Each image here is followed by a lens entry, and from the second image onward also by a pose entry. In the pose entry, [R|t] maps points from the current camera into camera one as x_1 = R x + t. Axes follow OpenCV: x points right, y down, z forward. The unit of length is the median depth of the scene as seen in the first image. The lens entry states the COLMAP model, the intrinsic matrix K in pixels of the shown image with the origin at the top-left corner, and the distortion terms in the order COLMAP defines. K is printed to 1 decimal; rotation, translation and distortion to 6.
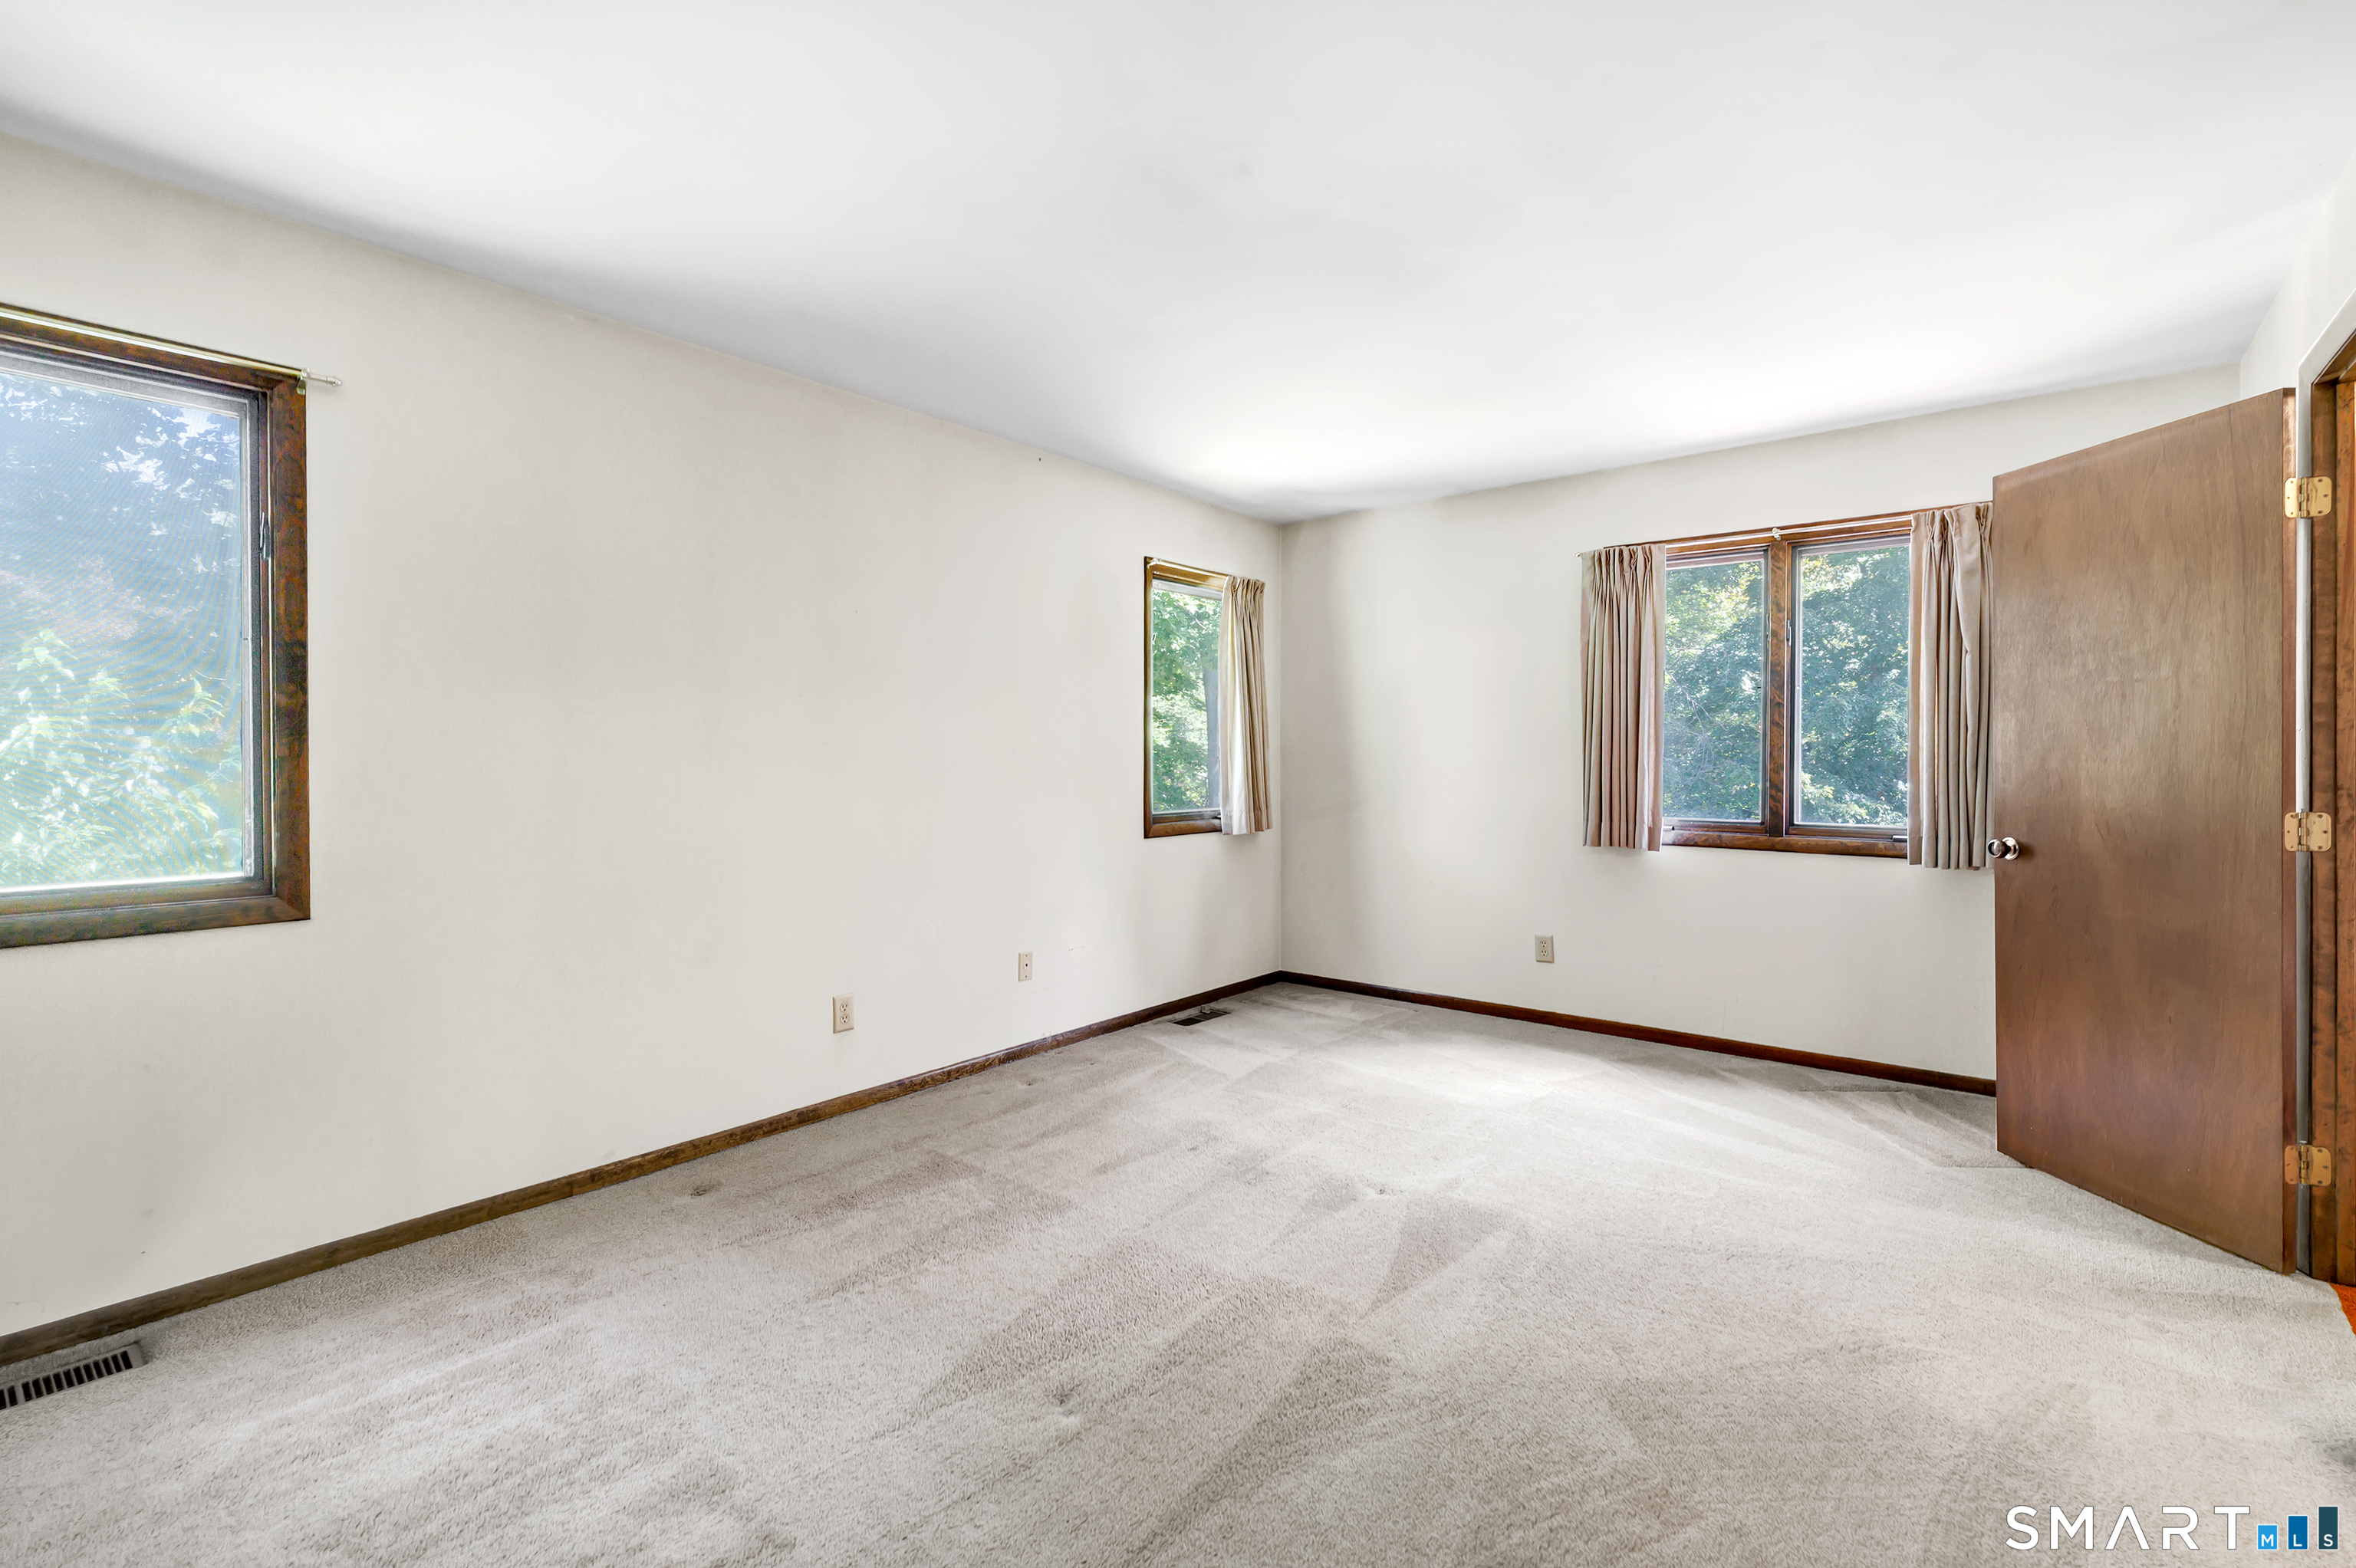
lens RADIAL K [[1059.6, 0, 1177.8], [0, 1059.6, 759.0], [0, 0, 1]] dist [0.003623, 0.001022]
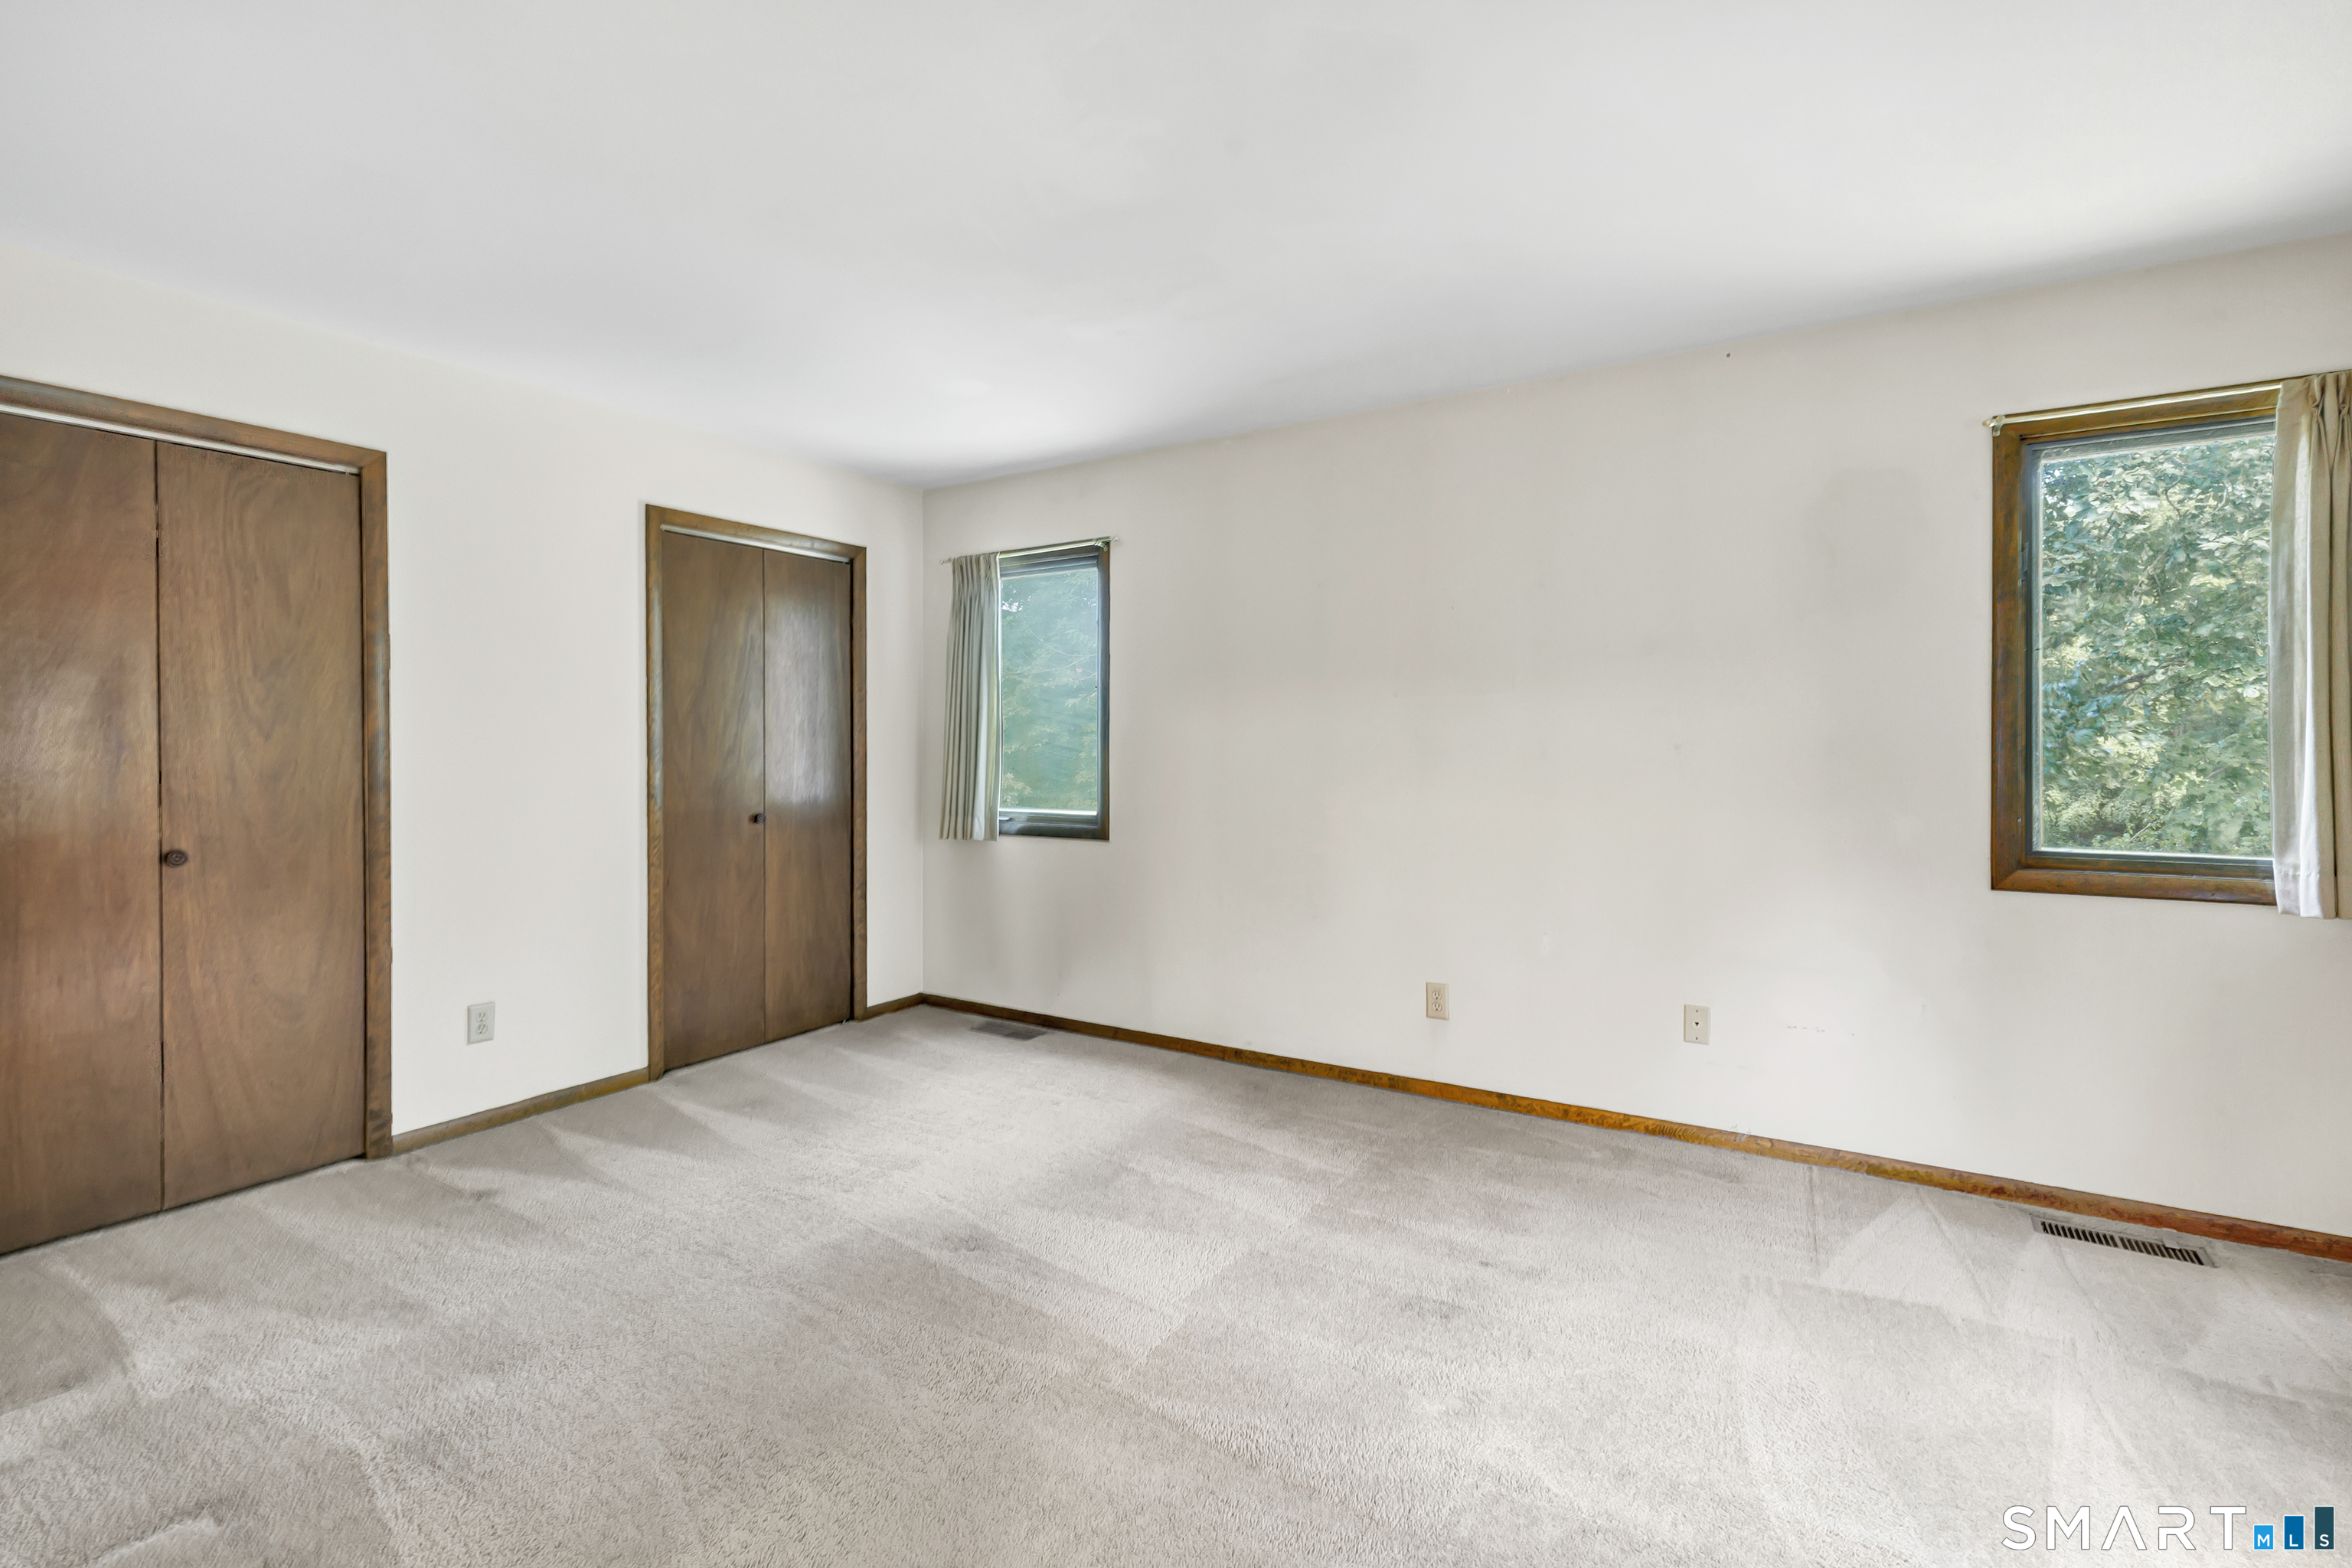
lens RADIAL K [[1039.0, 0, 1167.6], [0, 1039.0, 736.2], [0, 0, 1]] dist [0.001062, 0.000233]
pose [[0.137328, -0.005950, -0.990508, 0.627902], [-0.000906, 0.999981, -0.006132, -0.012185], [0.990525, 0.001739, 0.137320, 0.572958]]
